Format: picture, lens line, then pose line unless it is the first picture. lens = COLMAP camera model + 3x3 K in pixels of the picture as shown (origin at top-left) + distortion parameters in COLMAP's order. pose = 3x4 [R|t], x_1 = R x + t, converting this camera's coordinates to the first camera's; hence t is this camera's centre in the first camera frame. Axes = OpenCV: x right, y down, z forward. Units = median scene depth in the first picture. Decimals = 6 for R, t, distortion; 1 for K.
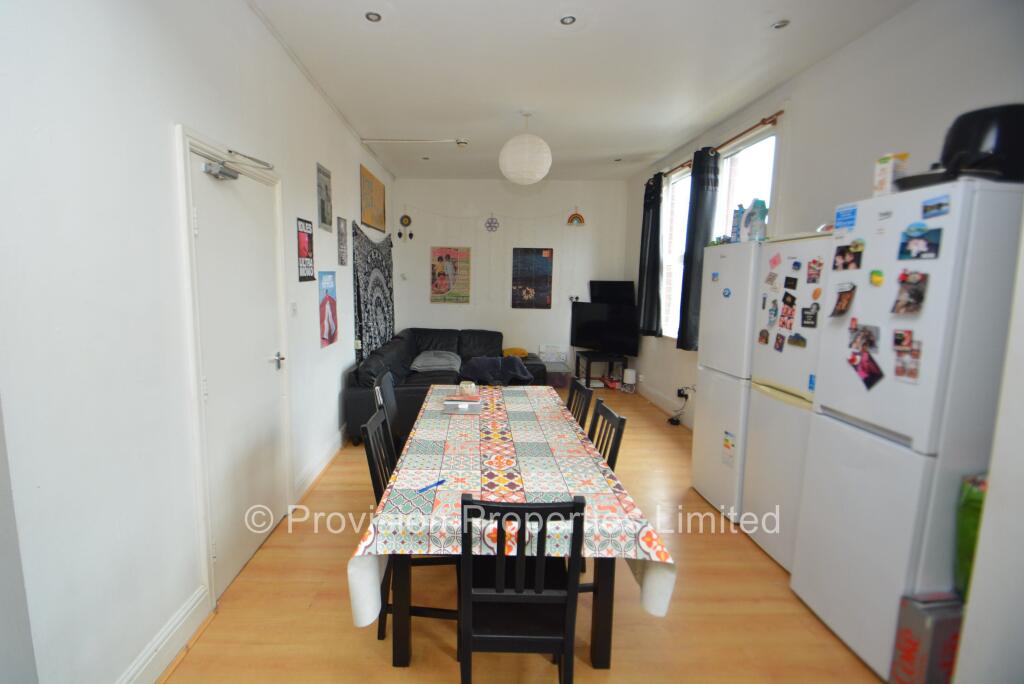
lens RADIAL K [[449.2, 0, 474.5], [0, 449.2, 329.7], [0, 0, 1]] dist [0.017916, -0.018257]
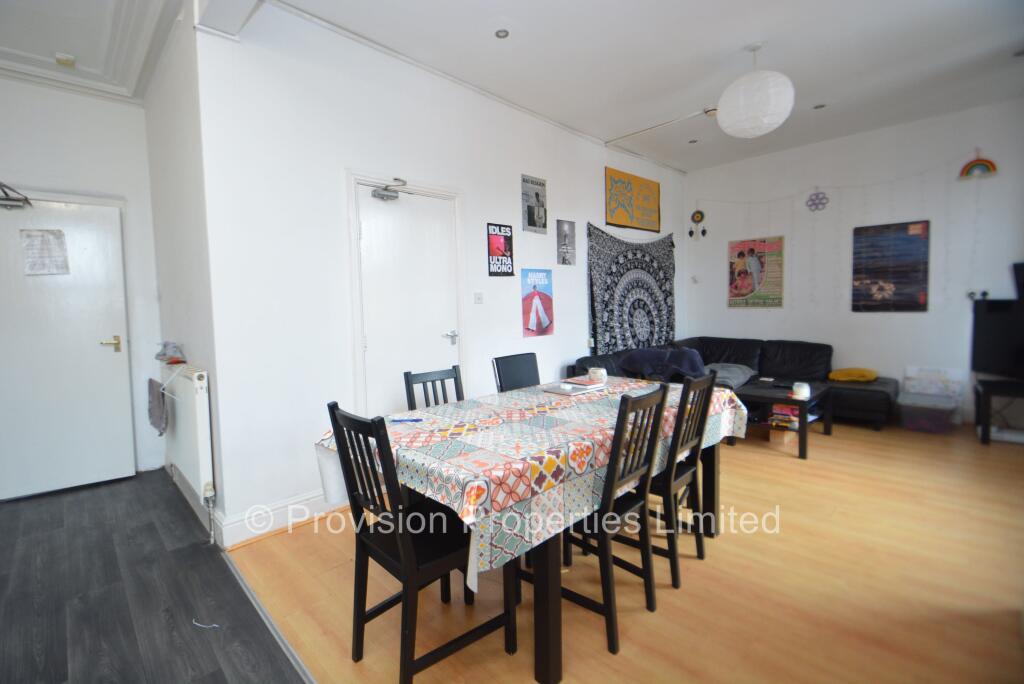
lens RADIAL K [[449.2, 0, 474.5], [0, 449.2, 329.7], [0, 0, 1]] dist [0.017916, -0.018257]
pose [[0.674223, 0.008351, -0.738480, 0.281154], [-0.050528, 0.998115, -0.034844, 0.047449], [0.736797, 0.060807, 0.673374, 0.109061]]
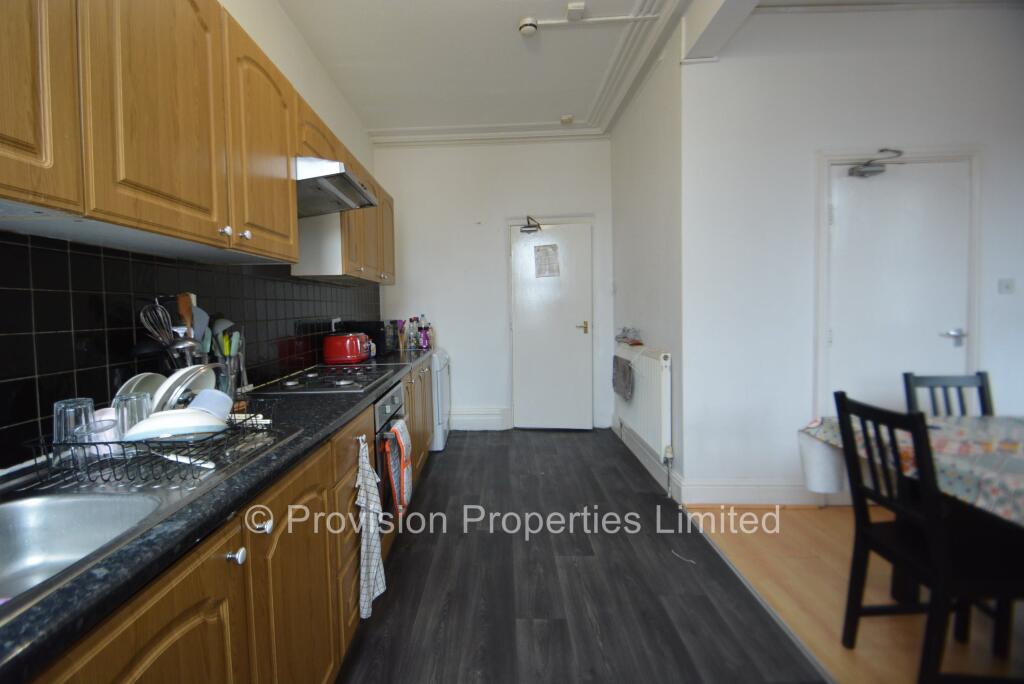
lens RADIAL K [[449.2, 0, 474.5], [0, 449.2, 329.7], [0, 0, 1]] dist [0.017916, -0.018257]
pose [[-0.064894, 0.037902, -0.997172, 0.318725], [-0.094103, 0.994593, 0.043928, 0.058250], [0.993445, 0.096688, -0.060976, 0.010275]]
